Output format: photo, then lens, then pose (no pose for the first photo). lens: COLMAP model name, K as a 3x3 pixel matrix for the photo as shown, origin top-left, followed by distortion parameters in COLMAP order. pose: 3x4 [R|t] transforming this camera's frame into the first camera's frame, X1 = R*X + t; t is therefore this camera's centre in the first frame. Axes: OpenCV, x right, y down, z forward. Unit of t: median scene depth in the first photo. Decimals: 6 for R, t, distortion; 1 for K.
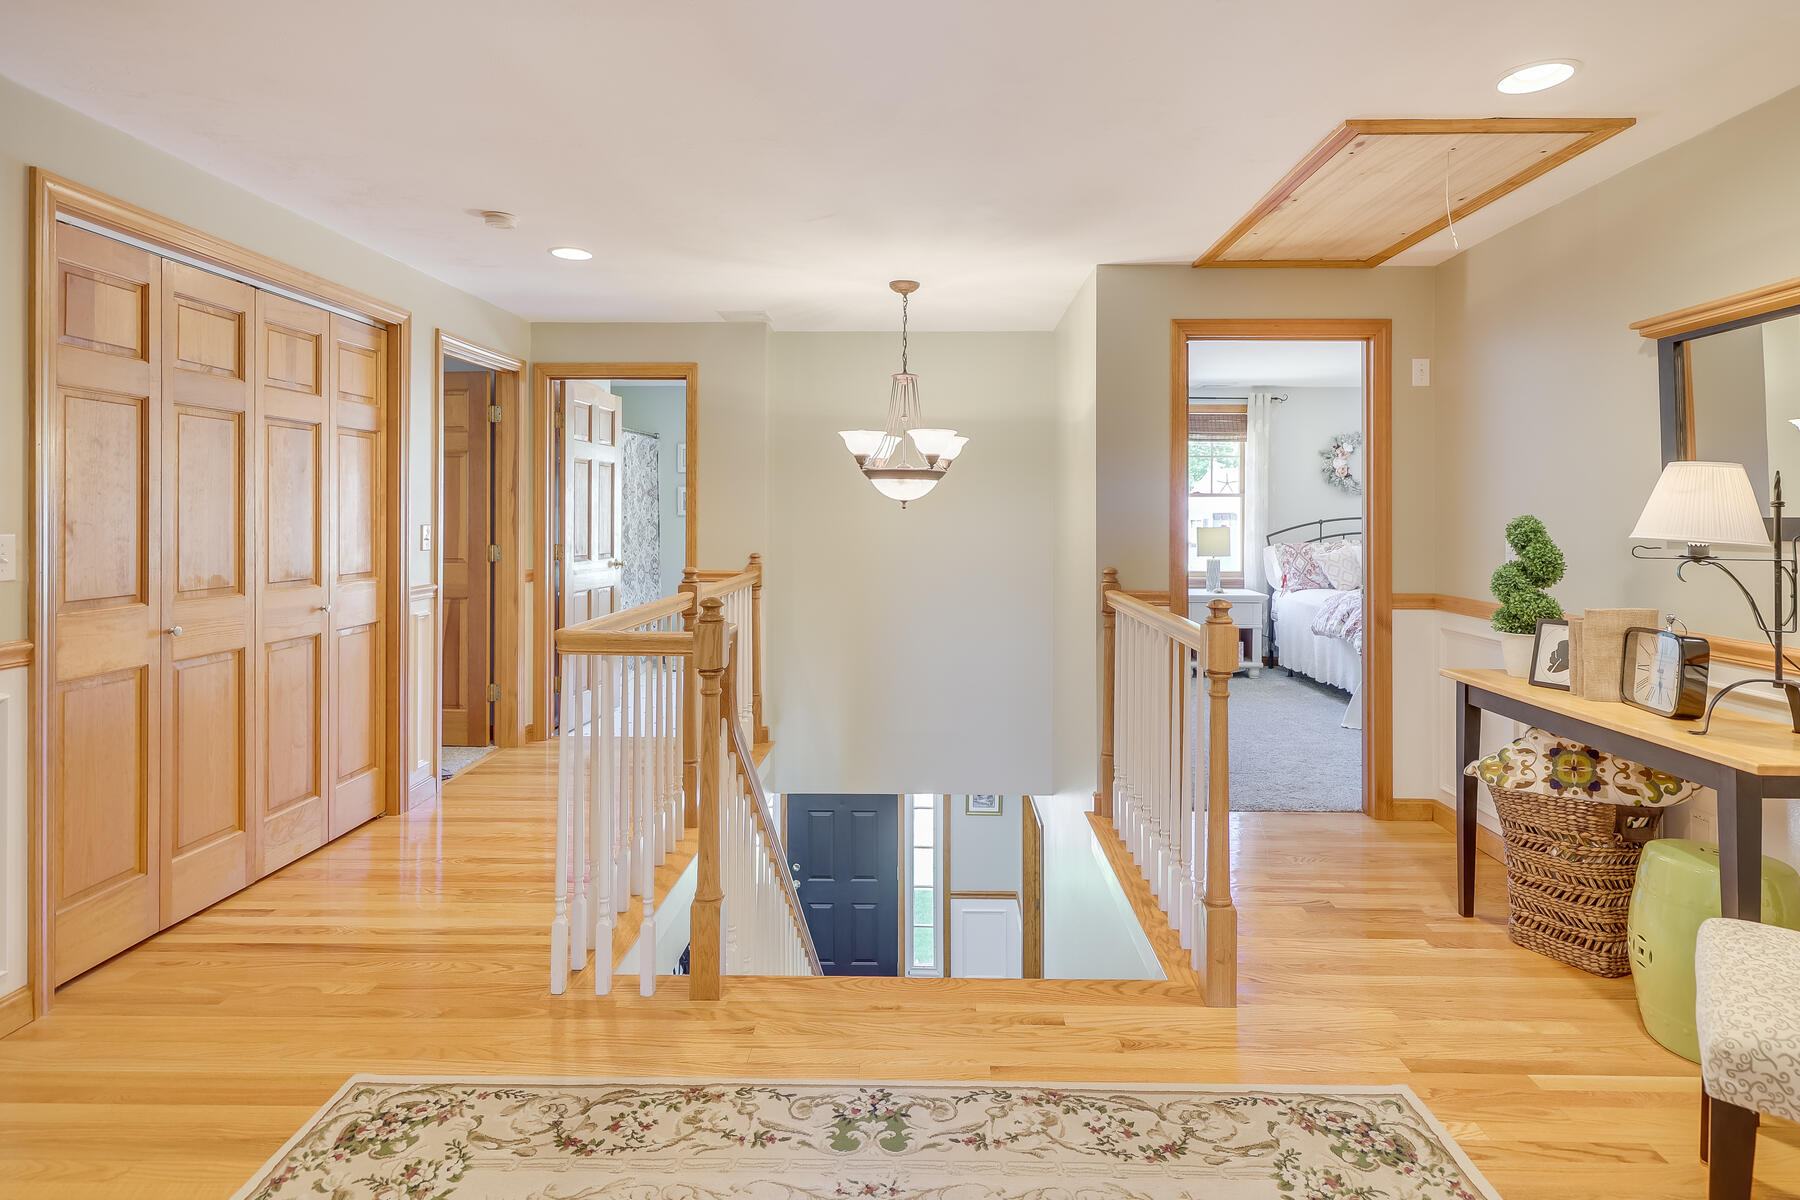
lens RADIAL K [[965.0, 0, 903.8], [0, 965.0, 512.2], [0, 0, 1]] dist [0.001087, 0.000504]
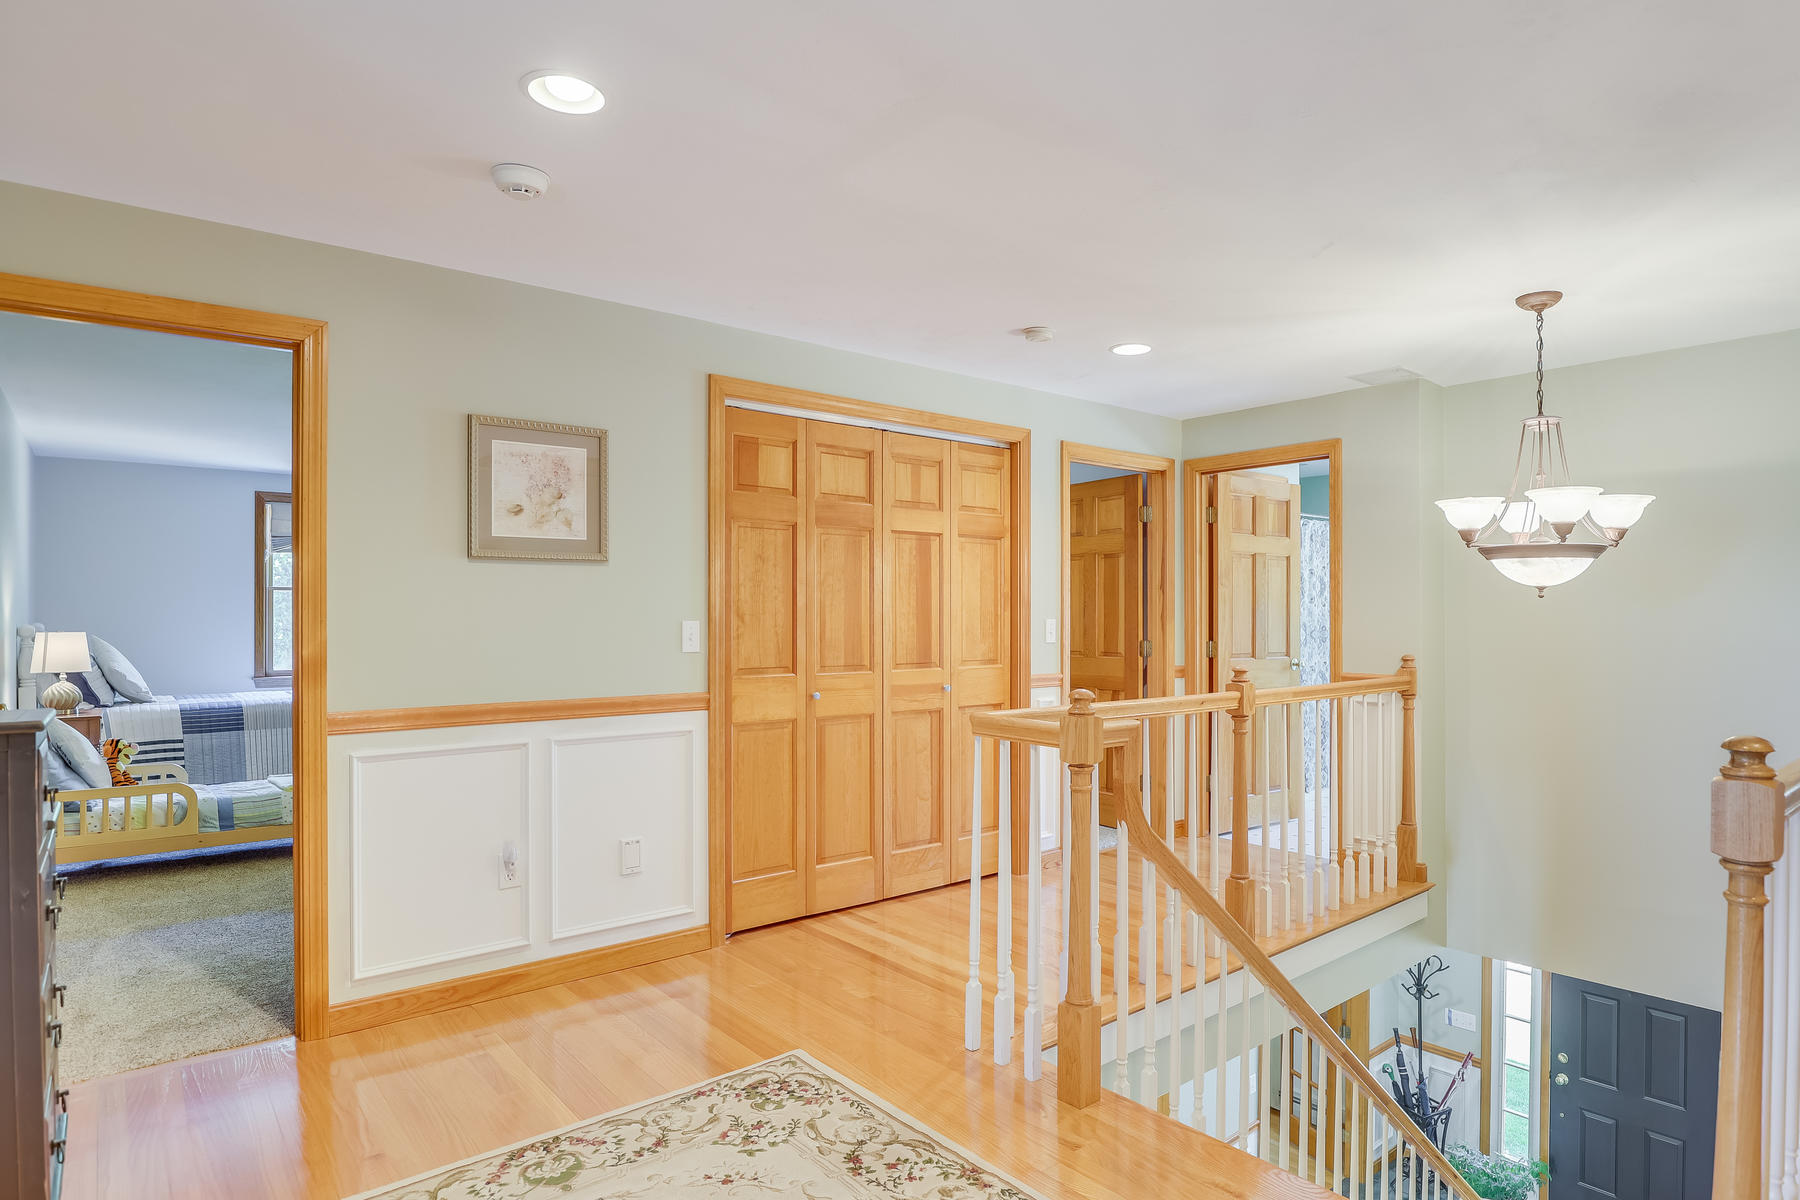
lens RADIAL K [[985.5, 0, 899.2], [0, 985.5, 614.3], [0, 0, 1]] dist [-0.032252, 0.000164]
pose [[0.653194, -0.004010, -0.757180, 0.335478], [0.003012, 0.999992, -0.002698, 0.013207], [0.757184, -0.000519, 0.653201, 0.182895]]
